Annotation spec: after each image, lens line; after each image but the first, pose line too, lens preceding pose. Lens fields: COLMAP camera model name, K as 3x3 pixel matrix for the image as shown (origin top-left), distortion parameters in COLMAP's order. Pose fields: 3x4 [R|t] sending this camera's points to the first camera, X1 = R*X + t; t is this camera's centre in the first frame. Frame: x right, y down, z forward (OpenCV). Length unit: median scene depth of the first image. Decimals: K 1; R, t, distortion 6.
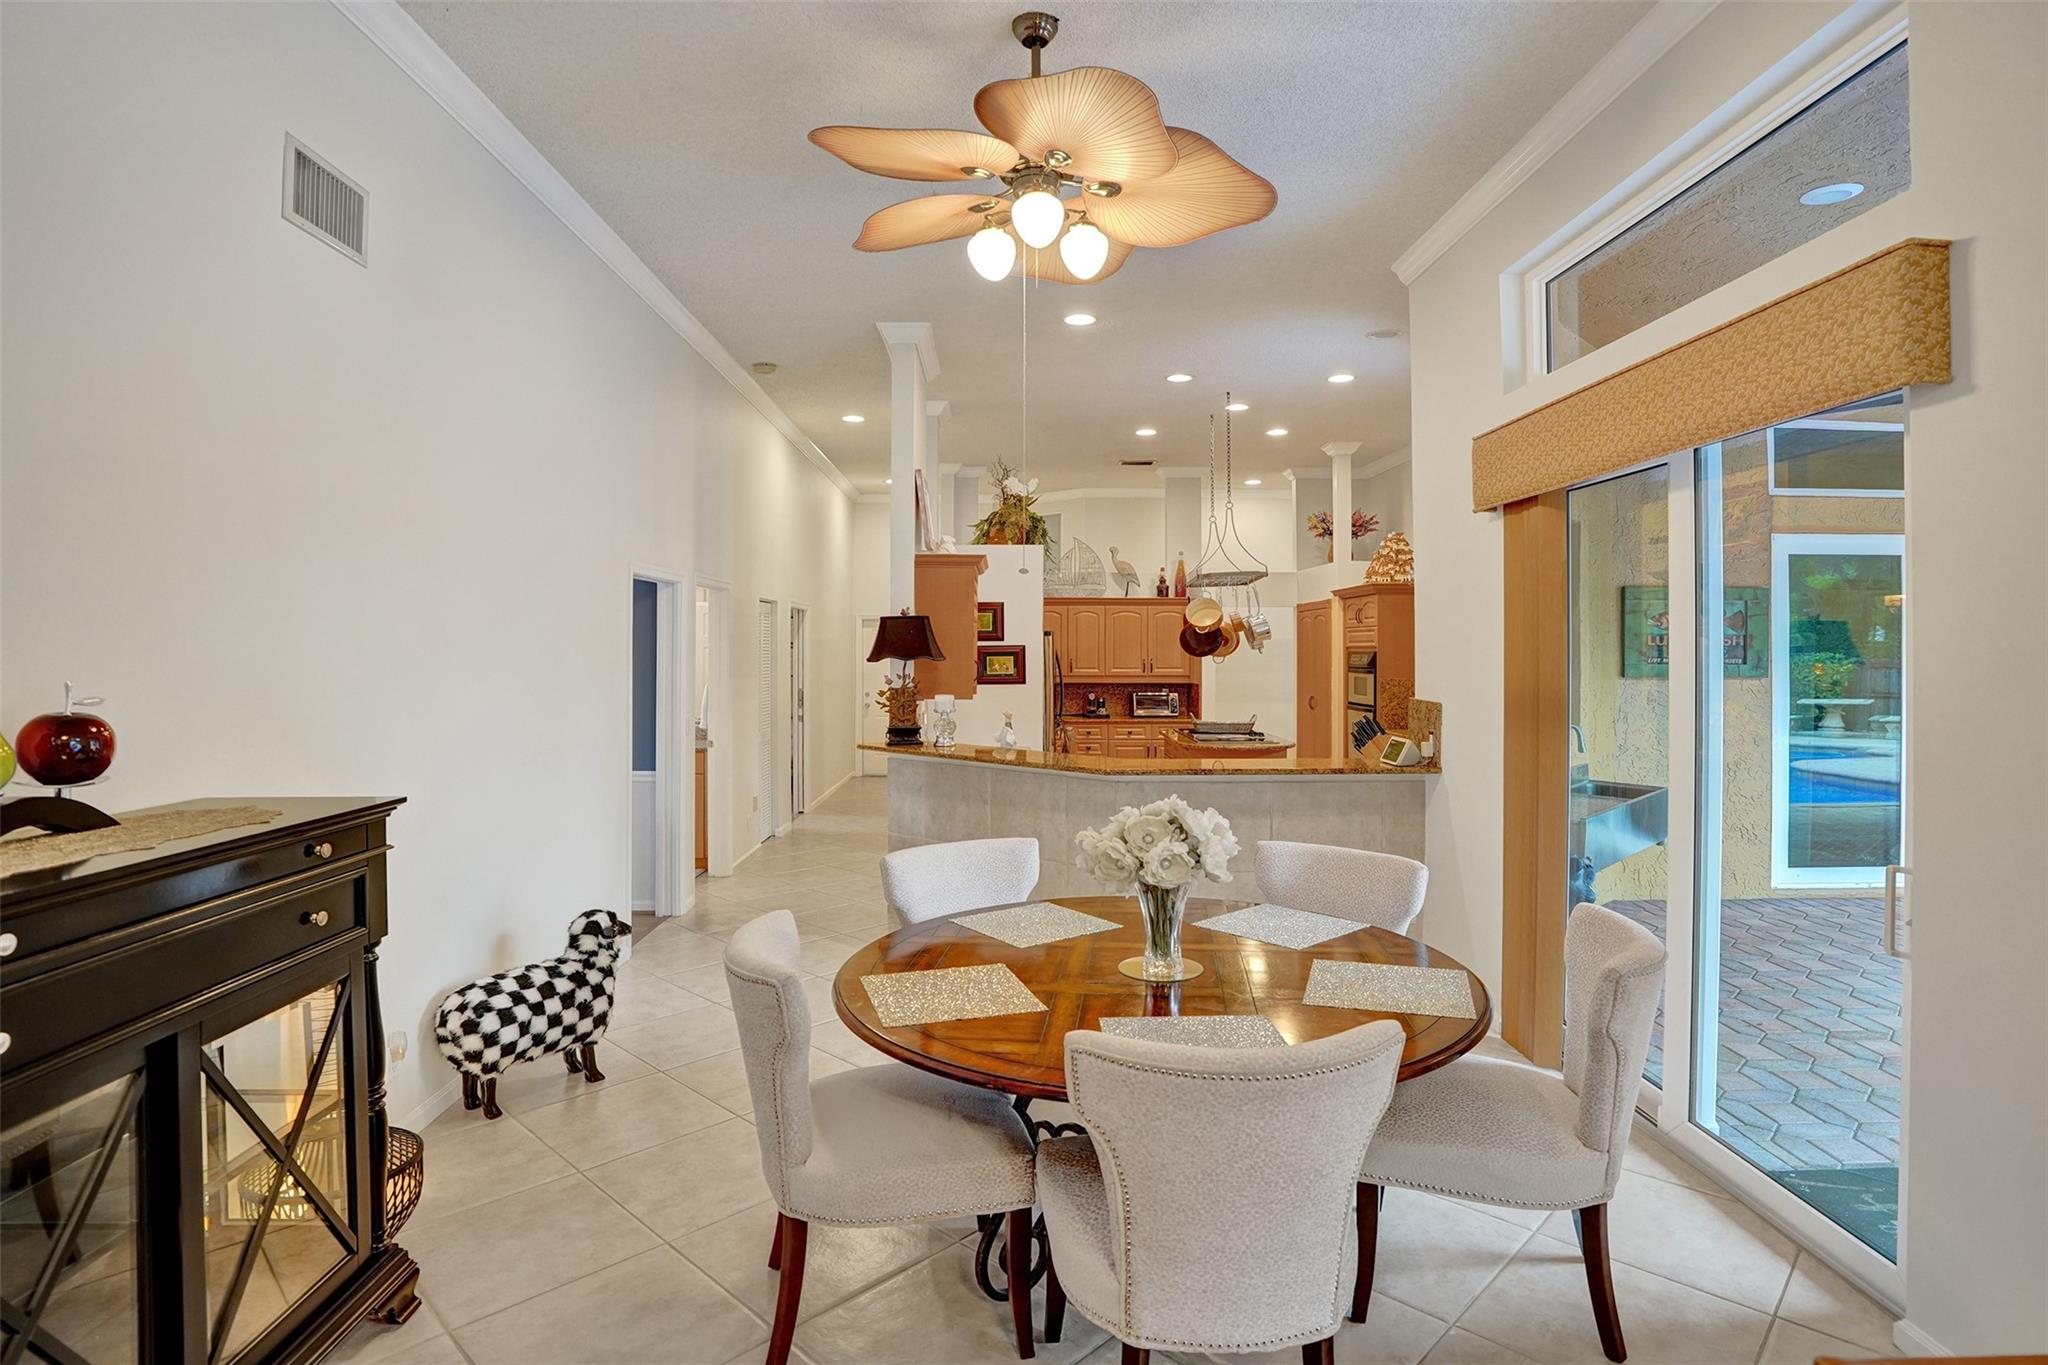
lens RADIAL K [[1080.1, 0, 1027.7], [0, 1080.1, 644.8], [0, 0, 1]] dist [-0.057420, 0.001485]
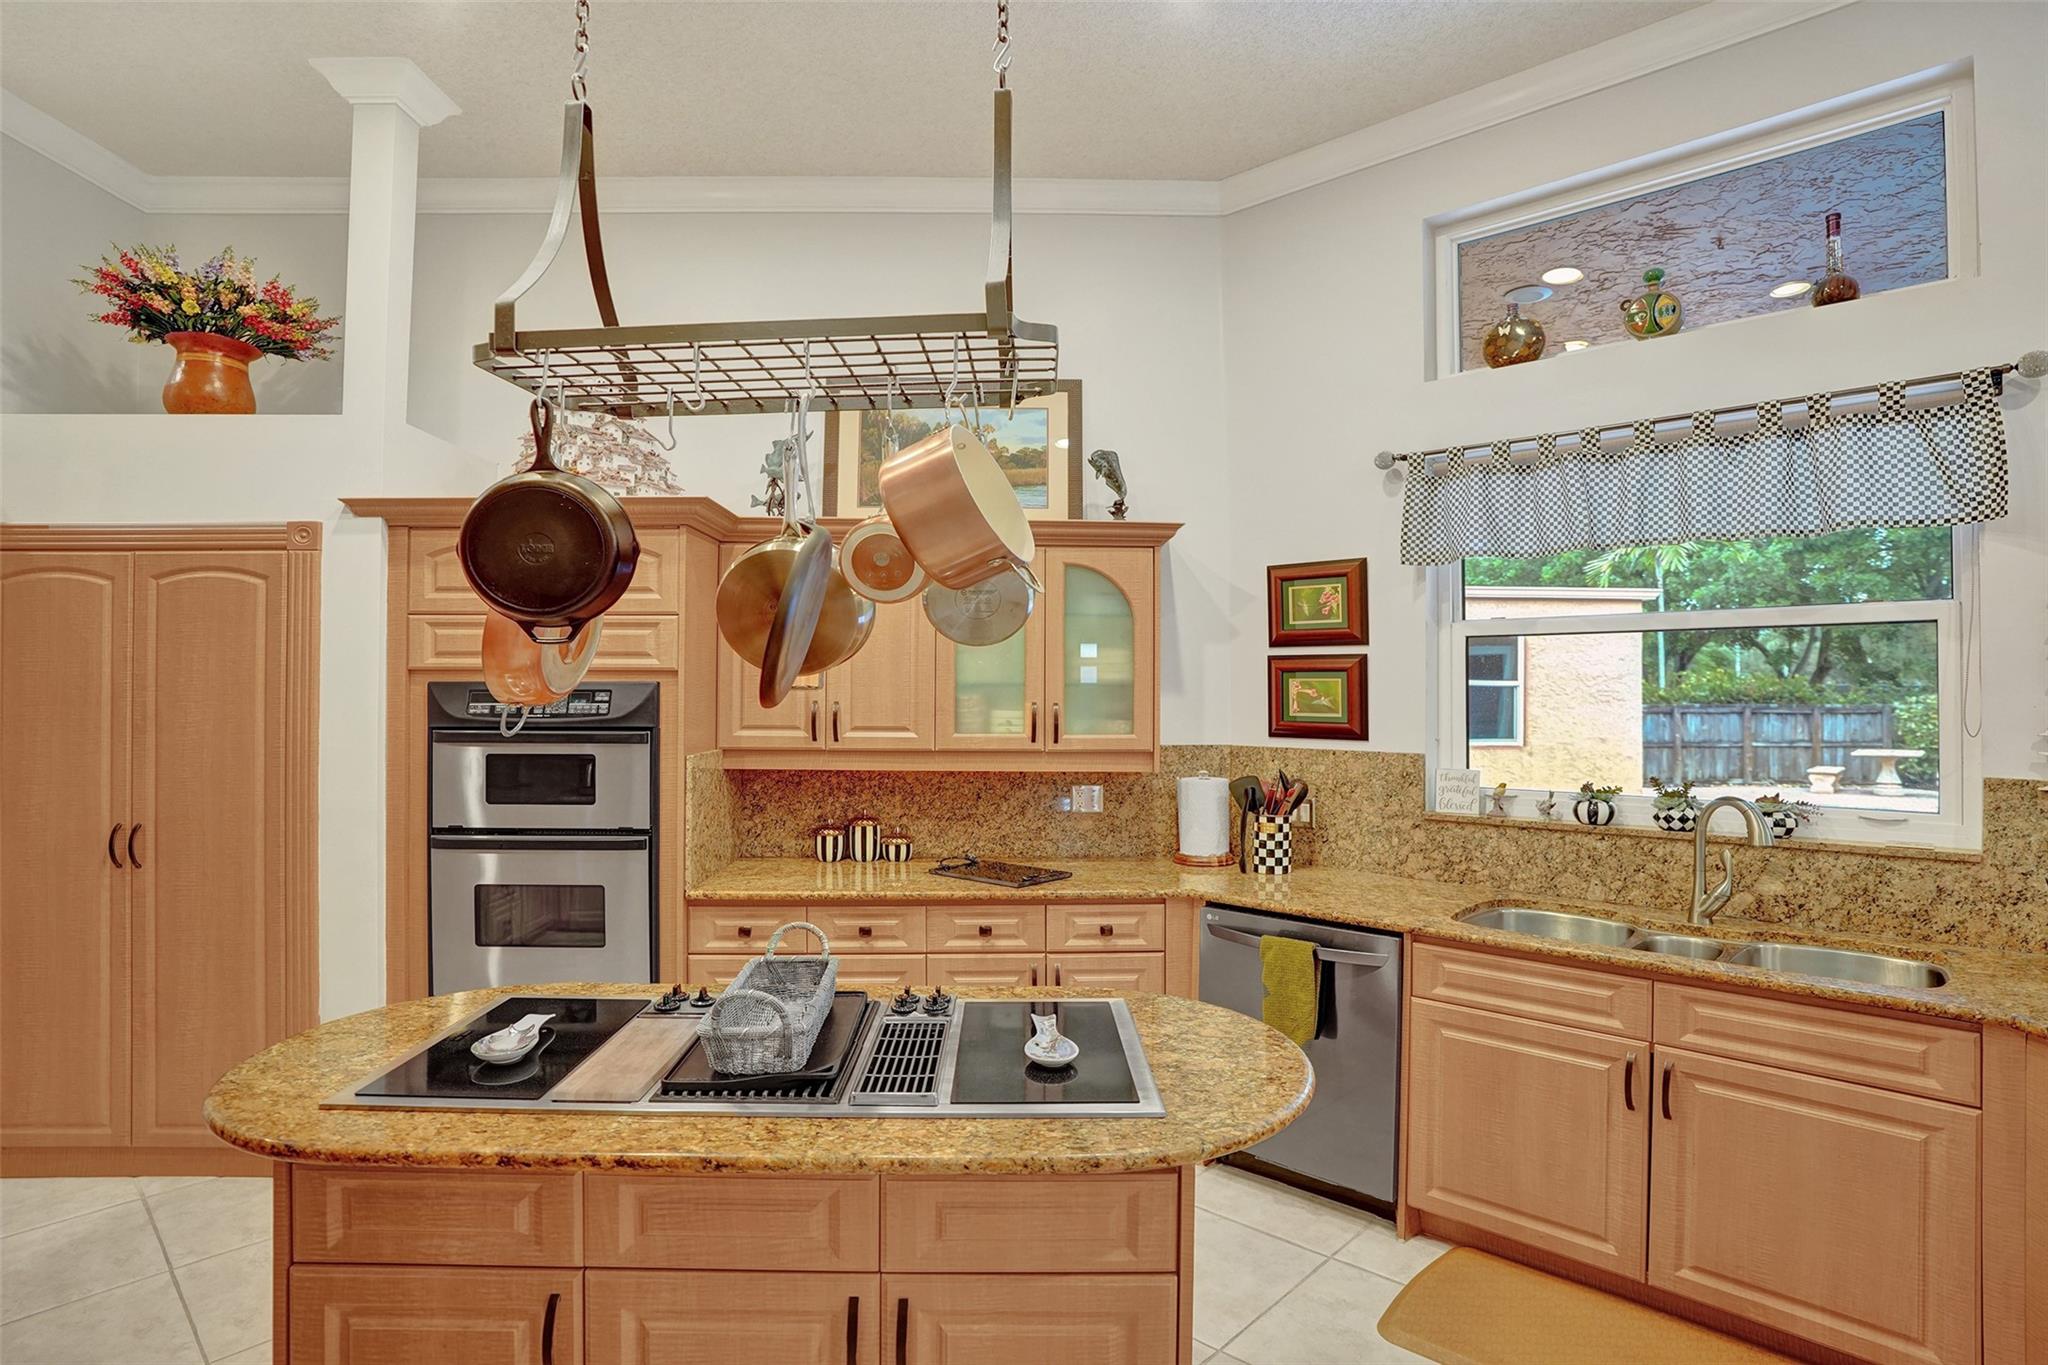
lens RADIAL K [[1062.1, 0, 1026.1], [0, 1062.1, 680.9], [0, 0, 1]] dist [-0.076291, 0.032524]
pose [[-0.009917, 0.003820, 0.999944, -0.045939], [-0.008750, 0.999954, -0.003907, 0.006754], [-0.999913, -0.008789, -0.009883, 0.976154]]
